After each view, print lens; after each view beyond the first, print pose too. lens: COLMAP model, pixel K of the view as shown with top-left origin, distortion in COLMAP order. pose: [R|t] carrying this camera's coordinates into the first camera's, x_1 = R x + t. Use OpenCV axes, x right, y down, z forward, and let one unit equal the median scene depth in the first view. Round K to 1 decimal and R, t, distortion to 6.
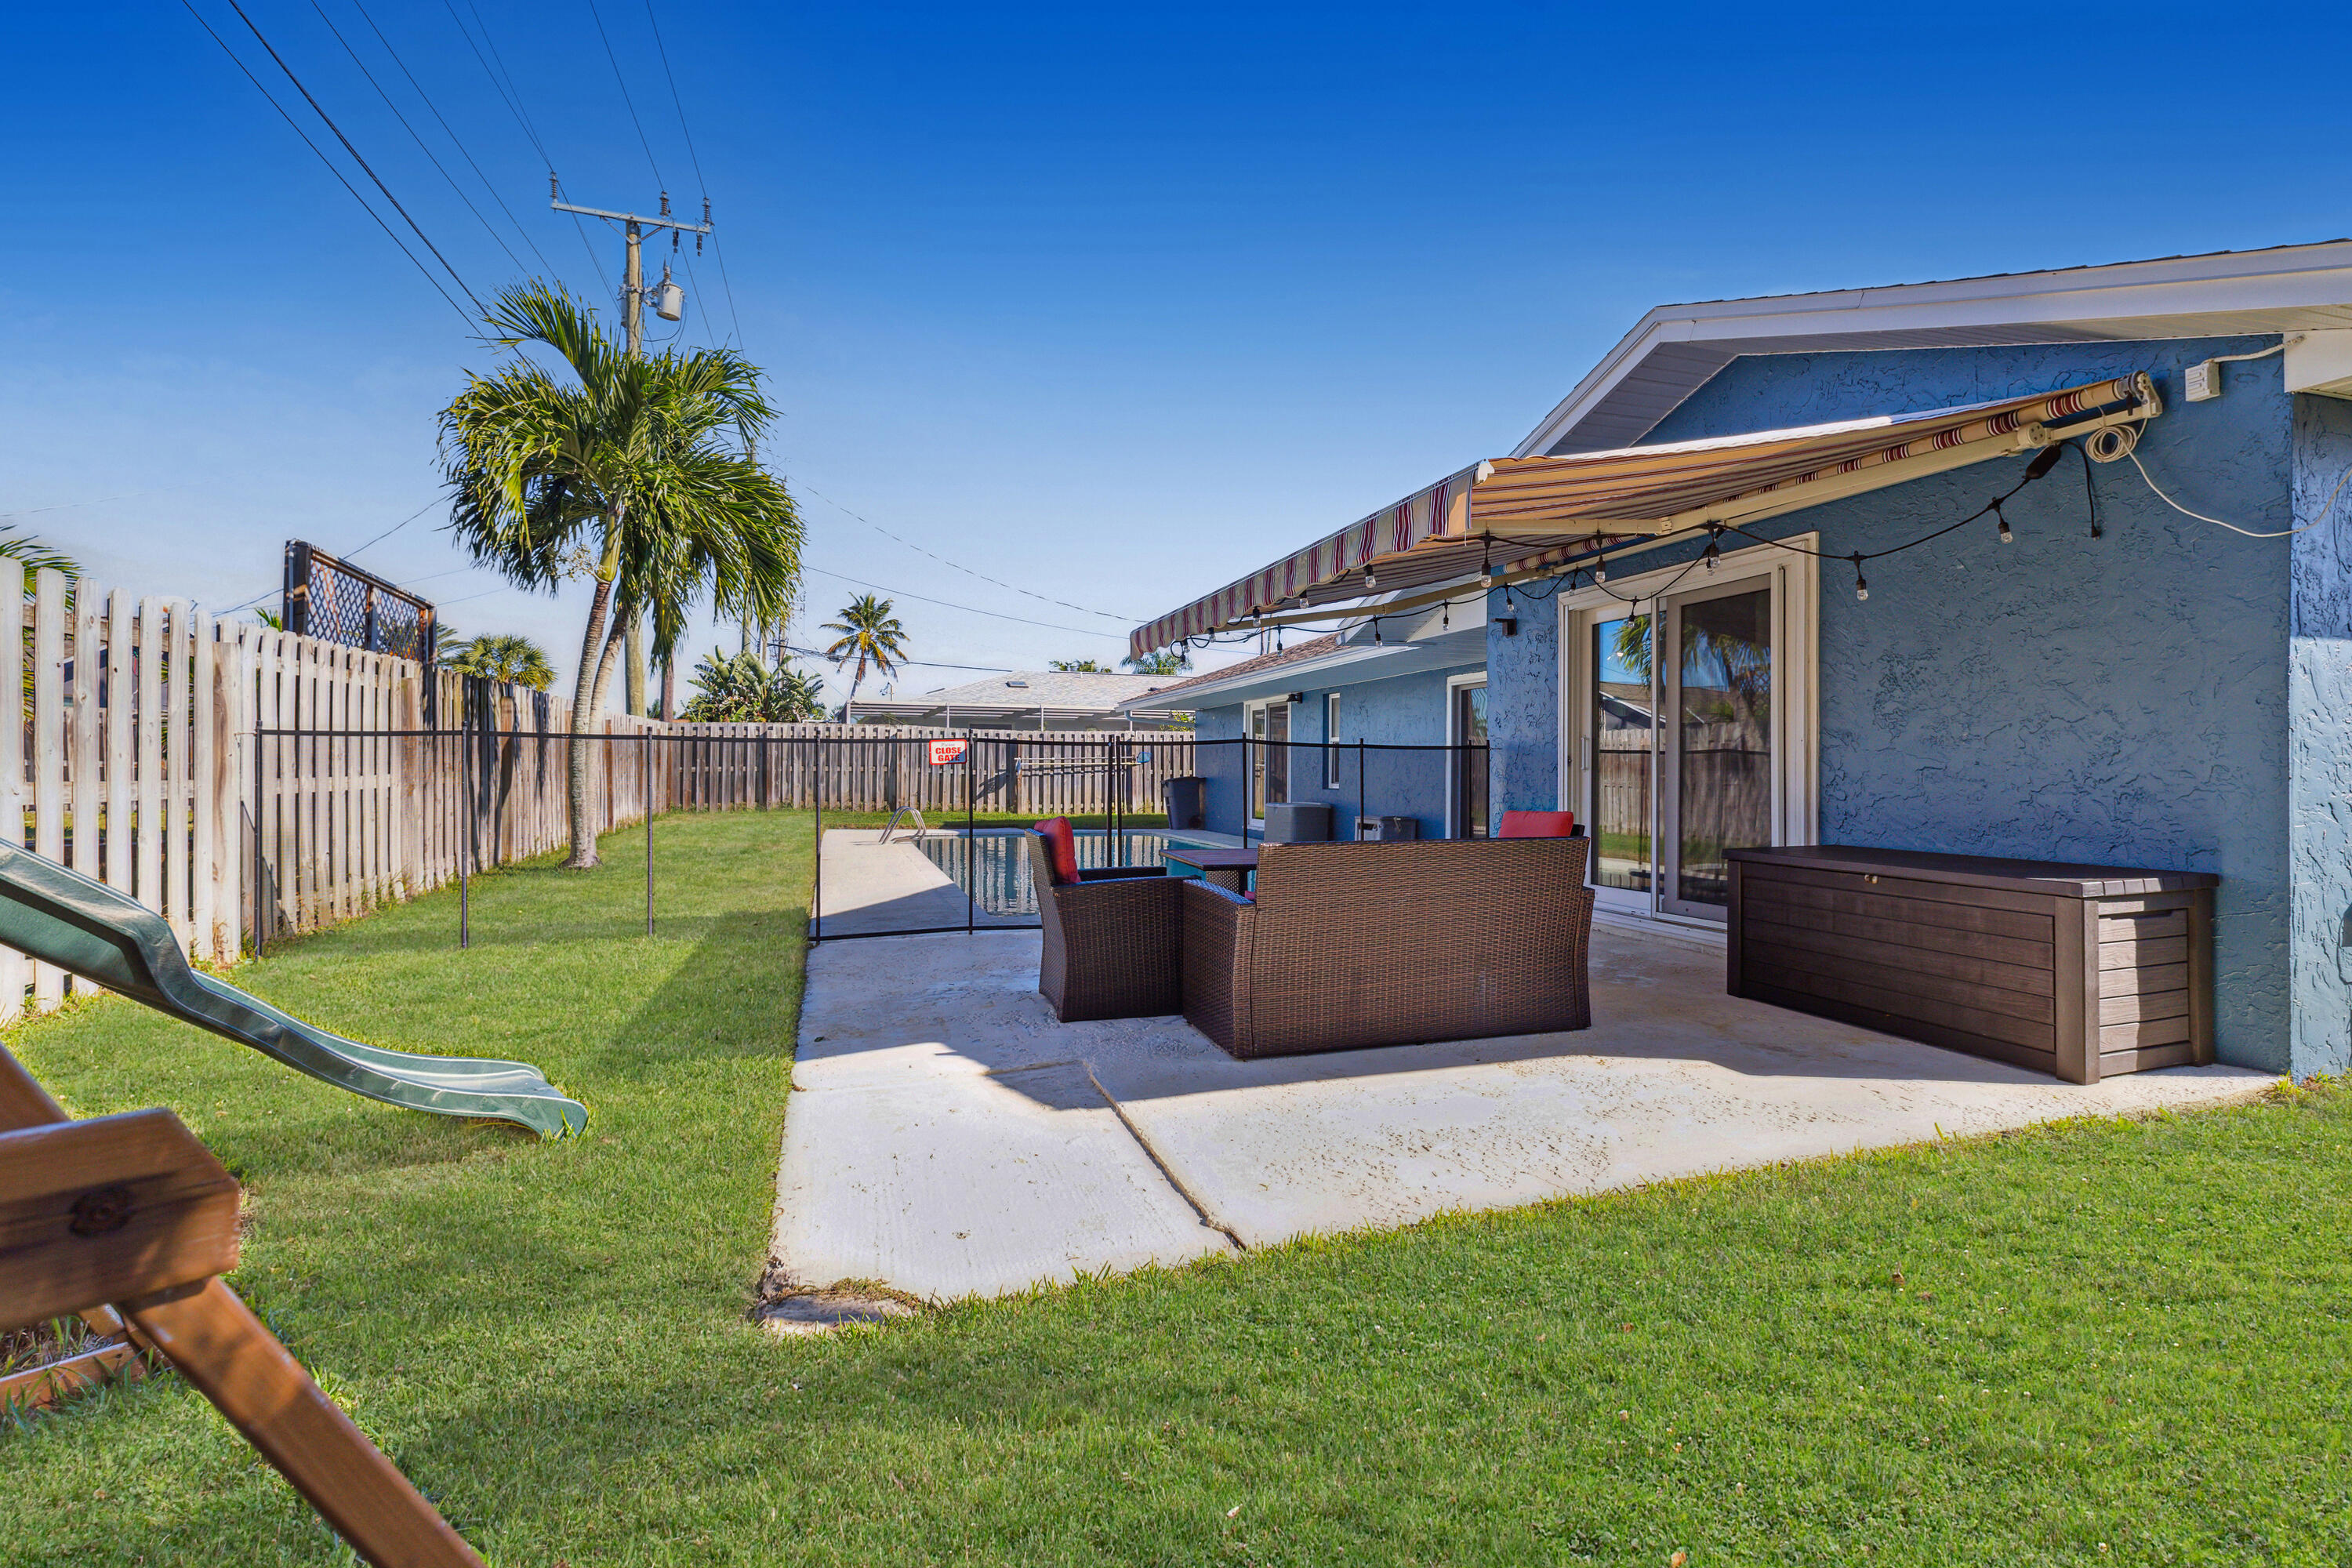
lens RADIAL K [[1066.2, 0, 1183.6], [0, 1066.2, 779.1], [0, 0, 1]] dist [0.006848, 0.000125]
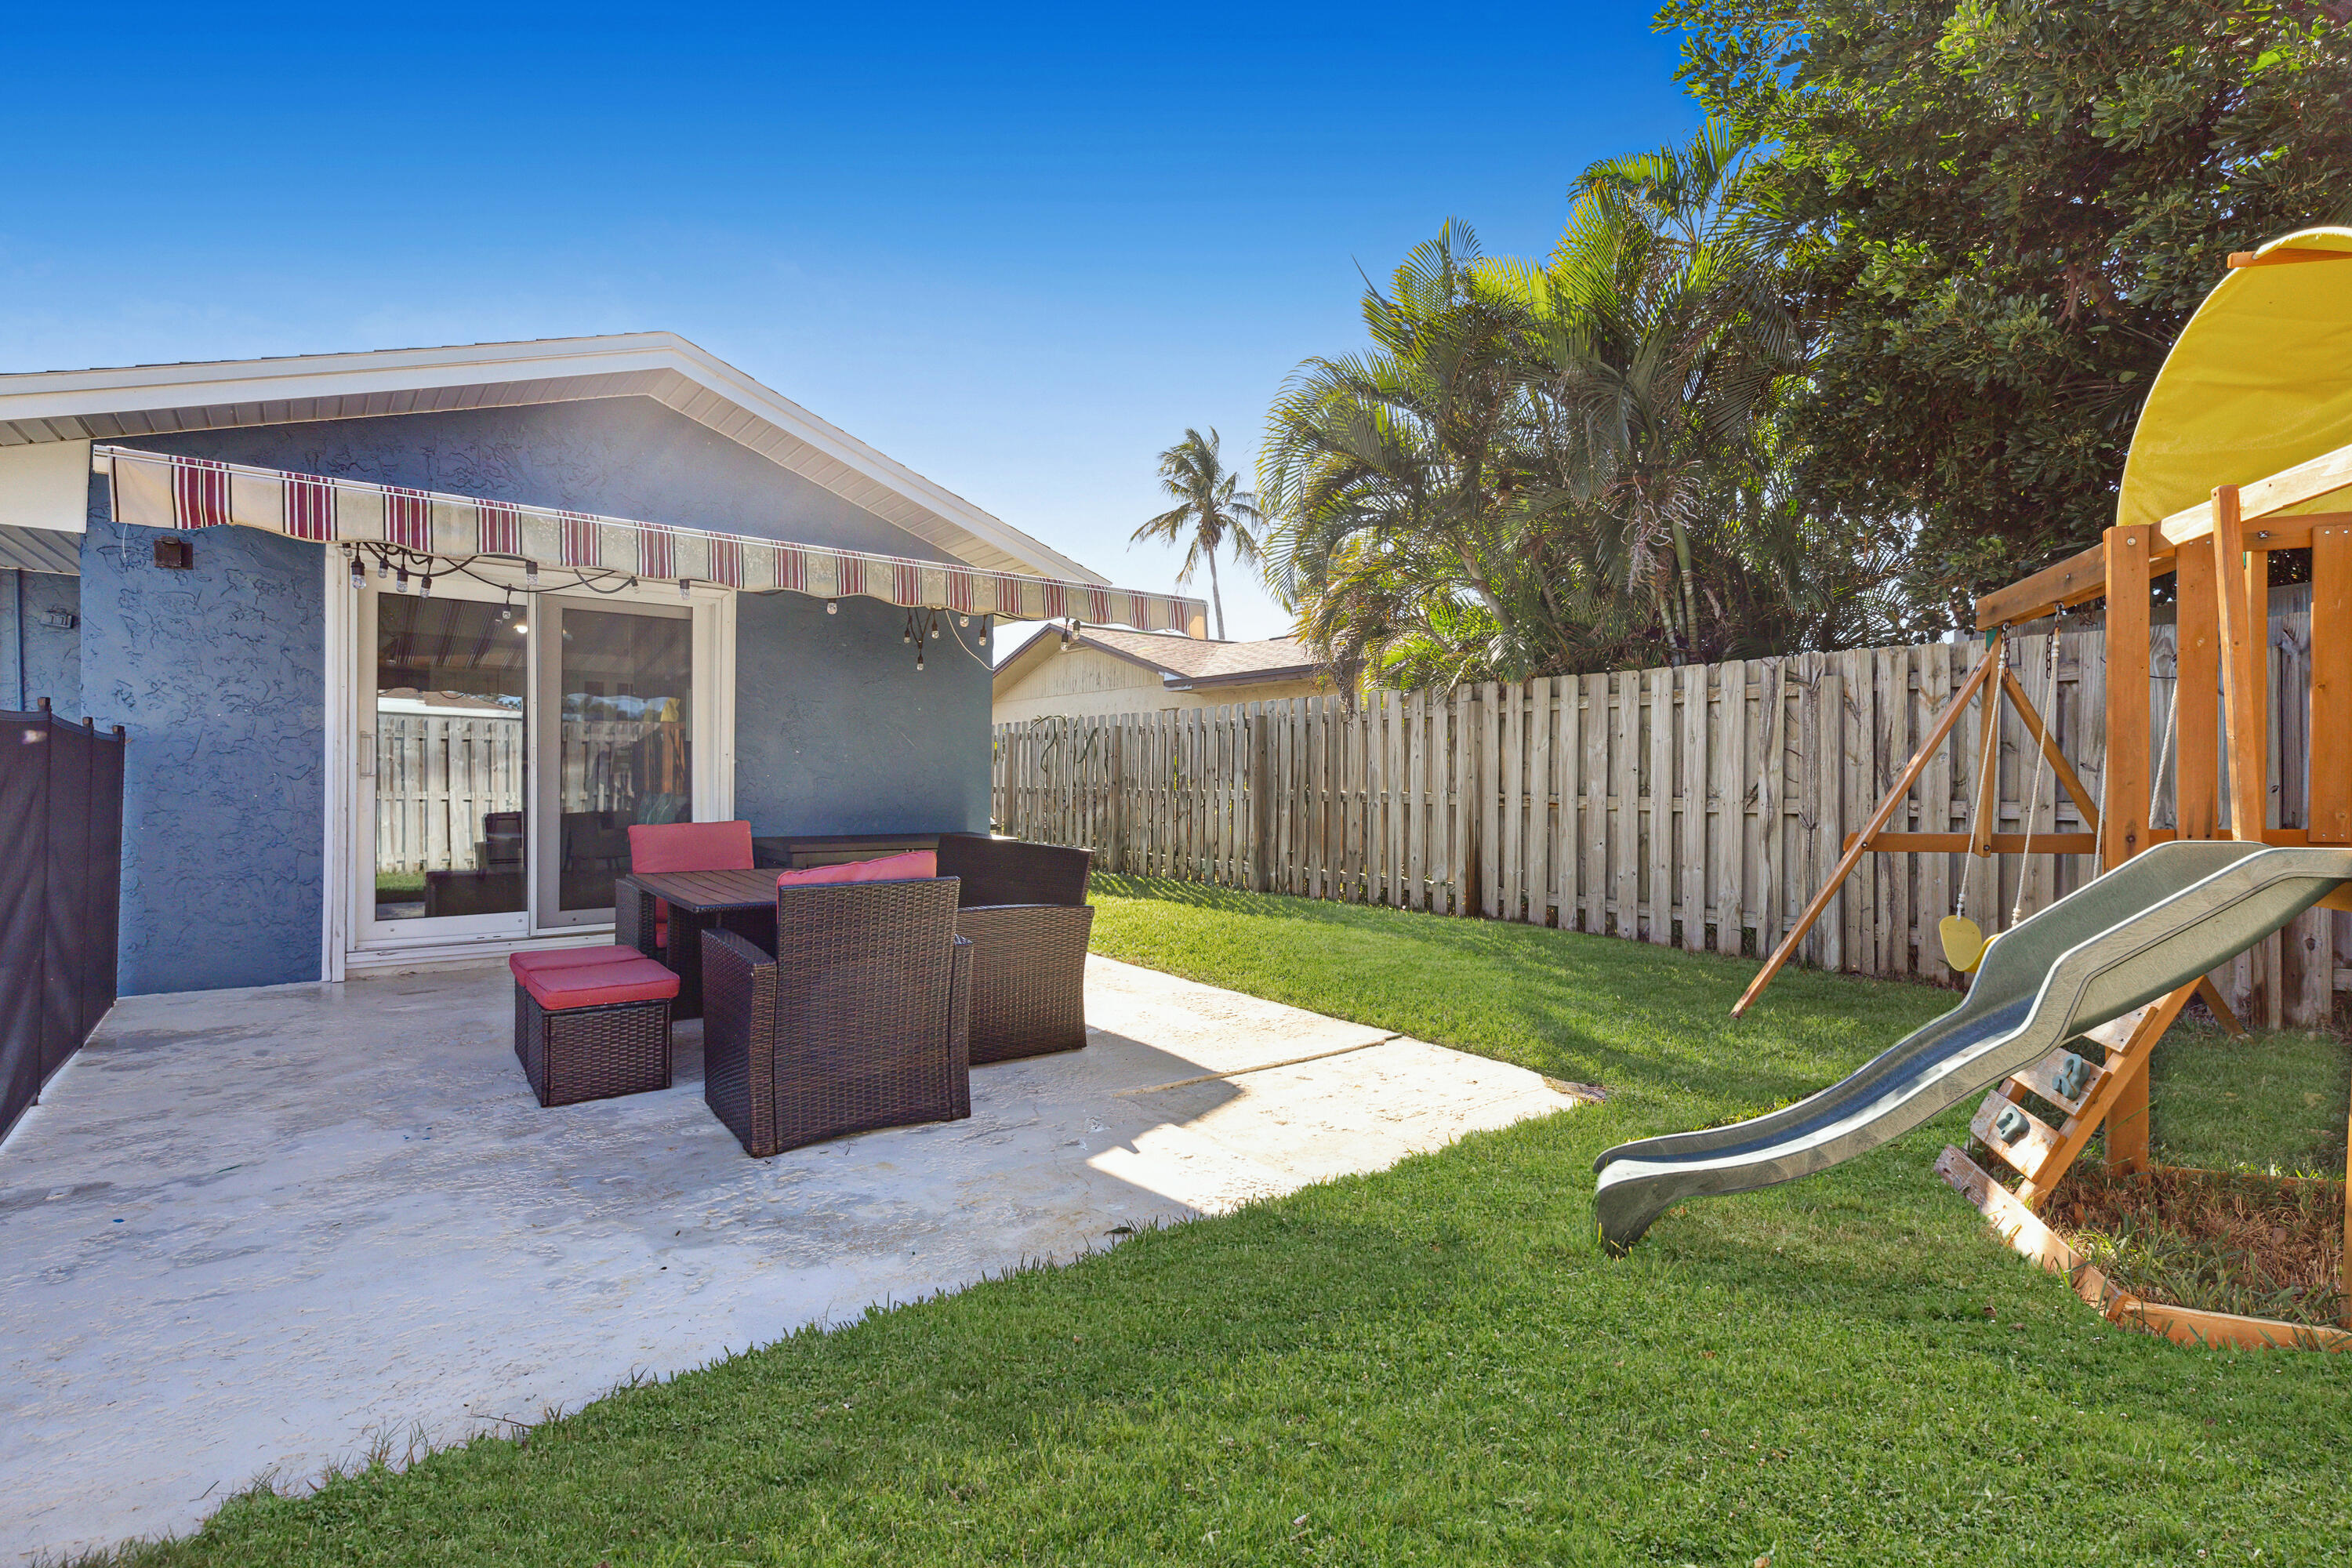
lens RADIAL K [[1066.2, 0, 1183.6], [0, 1066.2, 779.1], [0, 0, 1]] dist [0.006848, 0.000125]
pose [[-0.341540, -0.009704, 0.939817, -0.974227], [-0.006220, 0.999948, 0.008065, -0.027576], [-0.939847, -0.003091, -0.341583, 1.217638]]
